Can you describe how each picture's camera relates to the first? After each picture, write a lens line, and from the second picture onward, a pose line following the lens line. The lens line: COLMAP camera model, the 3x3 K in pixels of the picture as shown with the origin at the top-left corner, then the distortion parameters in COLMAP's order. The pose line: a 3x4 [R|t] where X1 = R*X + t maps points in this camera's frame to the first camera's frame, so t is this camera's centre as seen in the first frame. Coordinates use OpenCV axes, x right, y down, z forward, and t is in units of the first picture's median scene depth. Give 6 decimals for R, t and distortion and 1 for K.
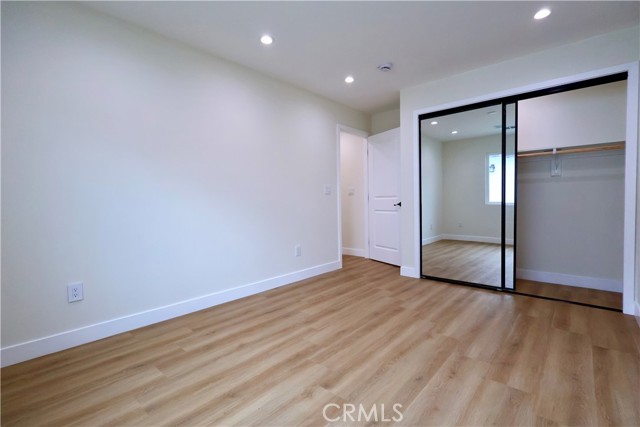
lens RADIAL K [[297.8, 0, 319.4], [0, 297.8, 212.0], [0, 0, 1]] dist [-0.001664, 0.003884]
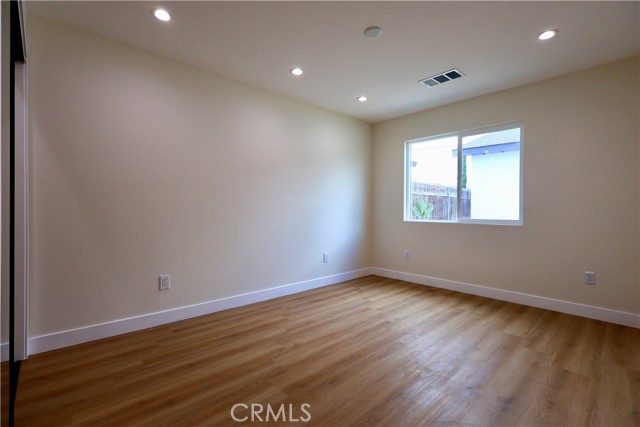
lens RADIAL K [[297.8, 0, 319.4], [0, 297.8, 212.0], [0, 0, 1]] dist [-0.001664, 0.003884]
pose [[-0.996215, 0.008780, 0.086483, 0.218191], [0.011999, 0.999252, 0.036774, -0.094916], [-0.086096, 0.037672, -0.995574, 2.232489]]
